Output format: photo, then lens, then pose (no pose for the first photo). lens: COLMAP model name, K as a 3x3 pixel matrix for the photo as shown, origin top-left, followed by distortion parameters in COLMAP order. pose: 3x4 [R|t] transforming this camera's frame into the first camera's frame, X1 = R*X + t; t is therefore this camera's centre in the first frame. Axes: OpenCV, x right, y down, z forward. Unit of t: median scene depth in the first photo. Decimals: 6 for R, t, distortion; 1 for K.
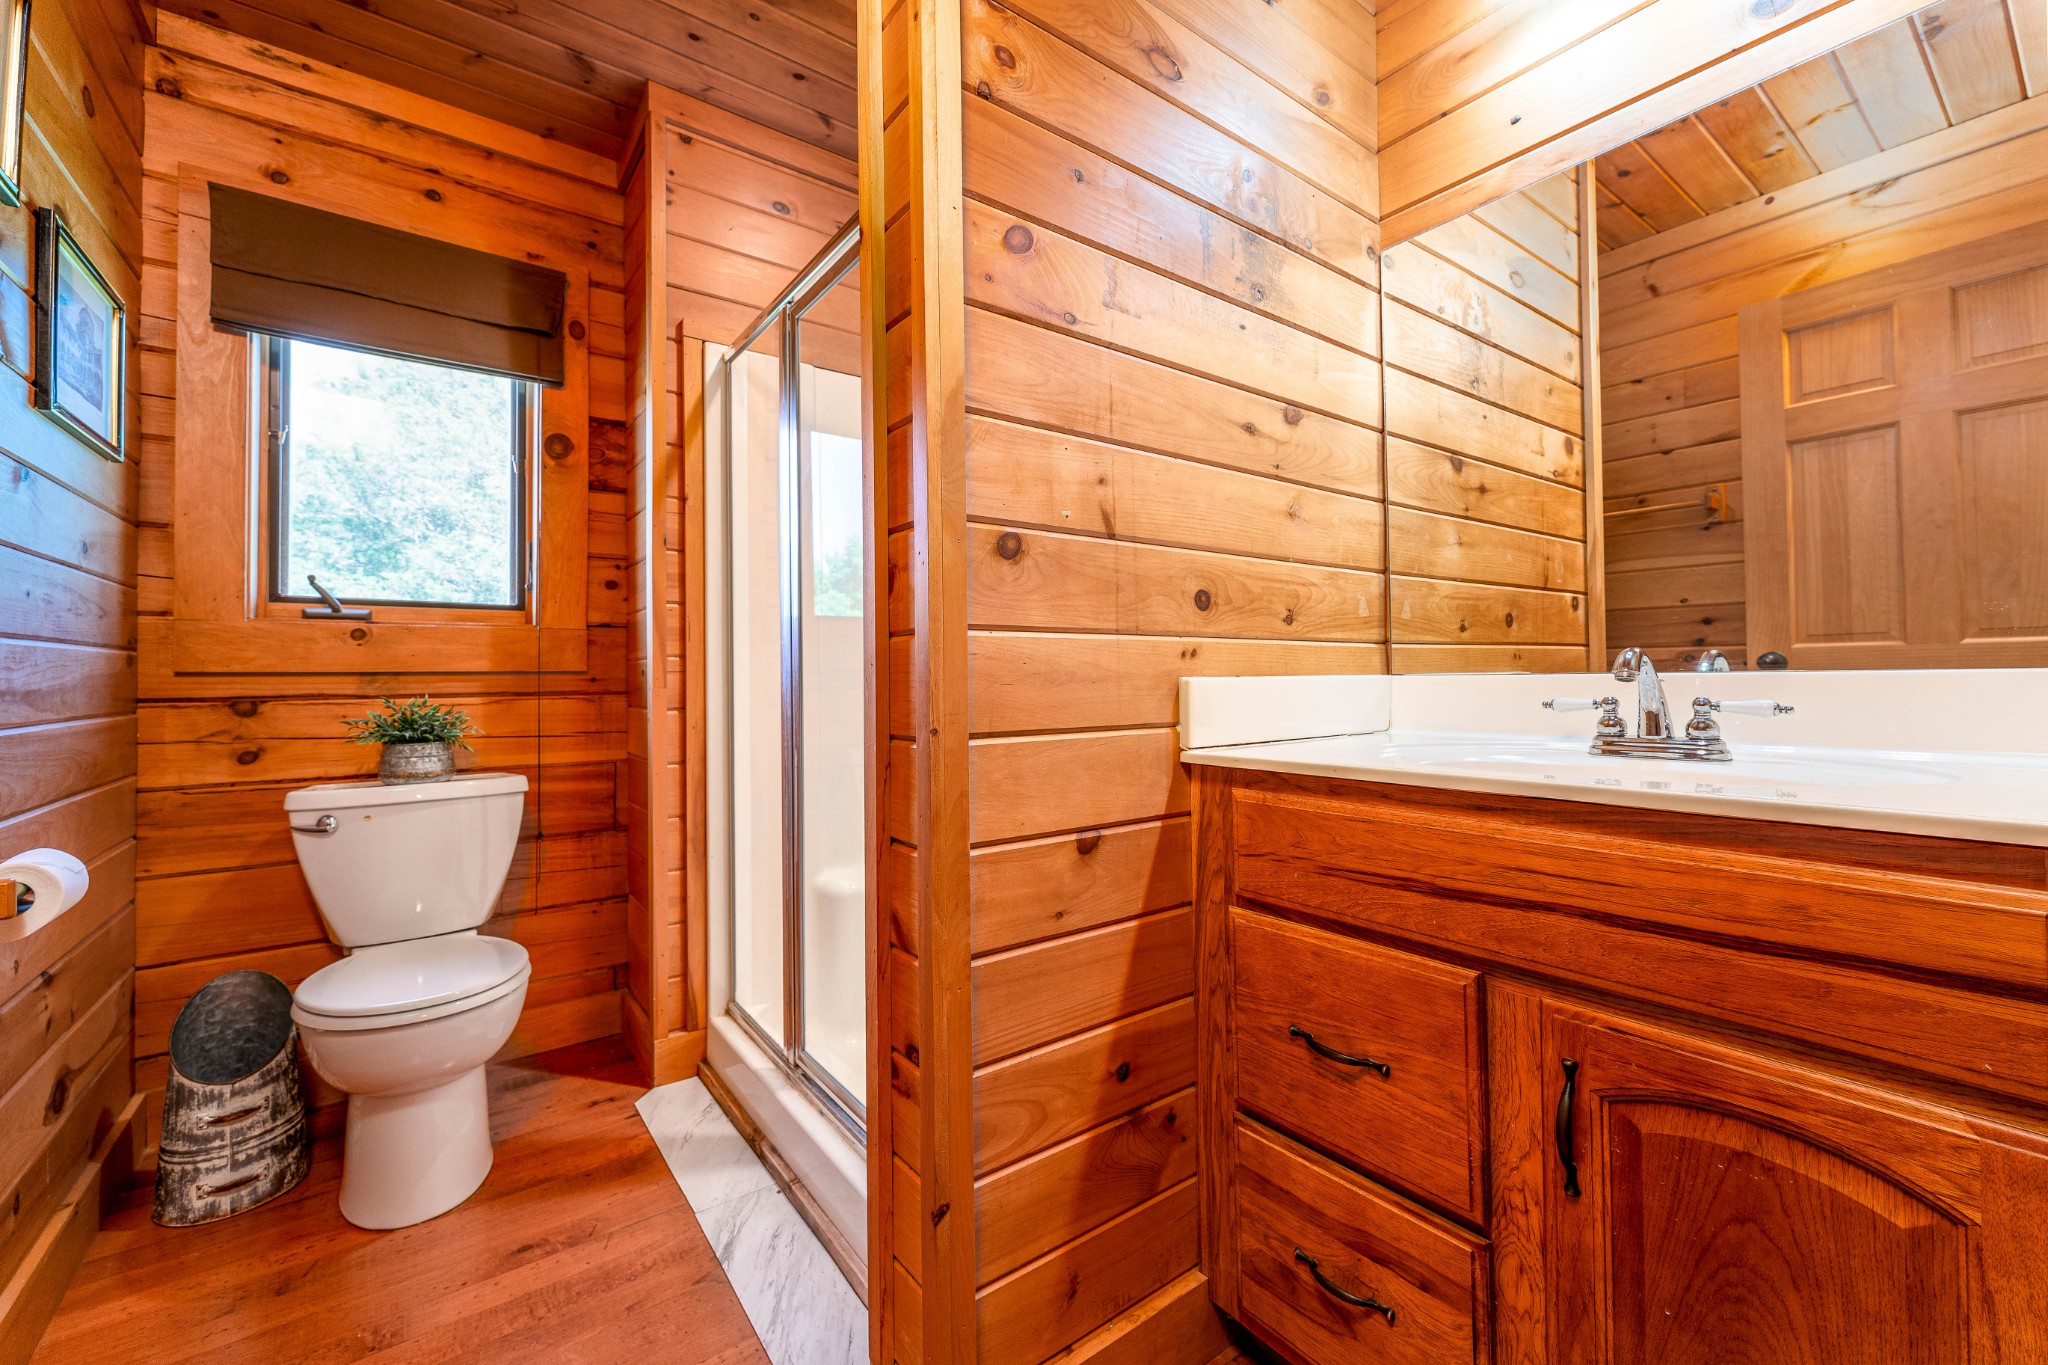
lens RADIAL K [[836.4, 0, 1020.9], [0, 836.4, 679.7], [0, 0, 1]] dist [-0.007372, 0.001100]
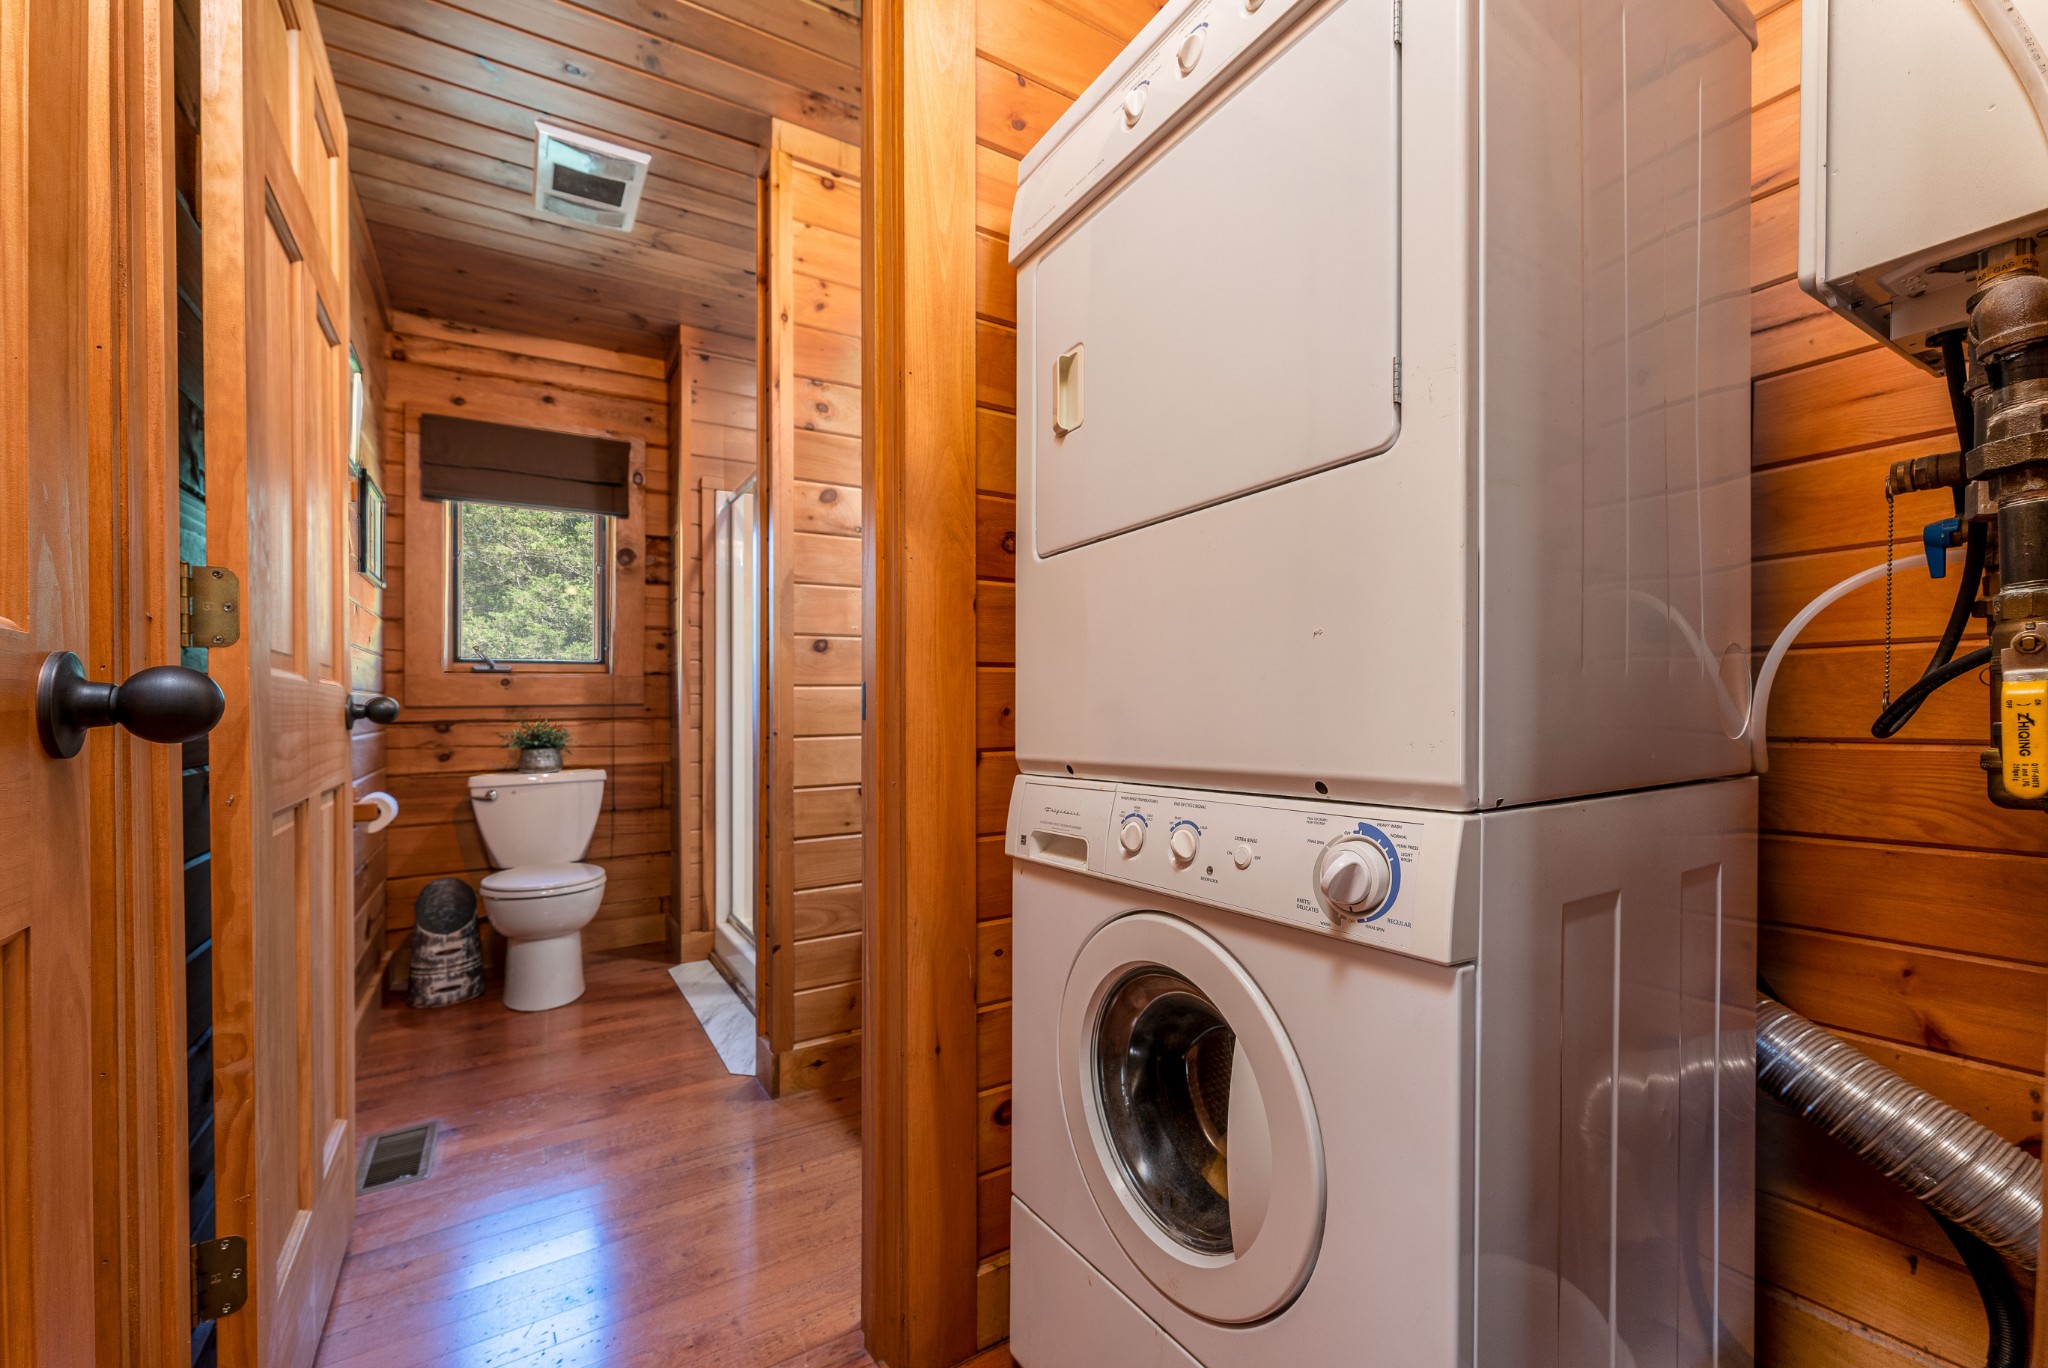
lens RADIAL K [[836.4, 0, 1026.4], [0, 836.4, 695.5], [0, 0, 1]] dist [-0.007372, 0.001100]
pose [[0.996993, -0.006719, -0.077200, 0.344491], [0.005891, 0.999923, -0.010951, -0.005404], [0.077267, 0.010463, 0.996956, -0.546606]]
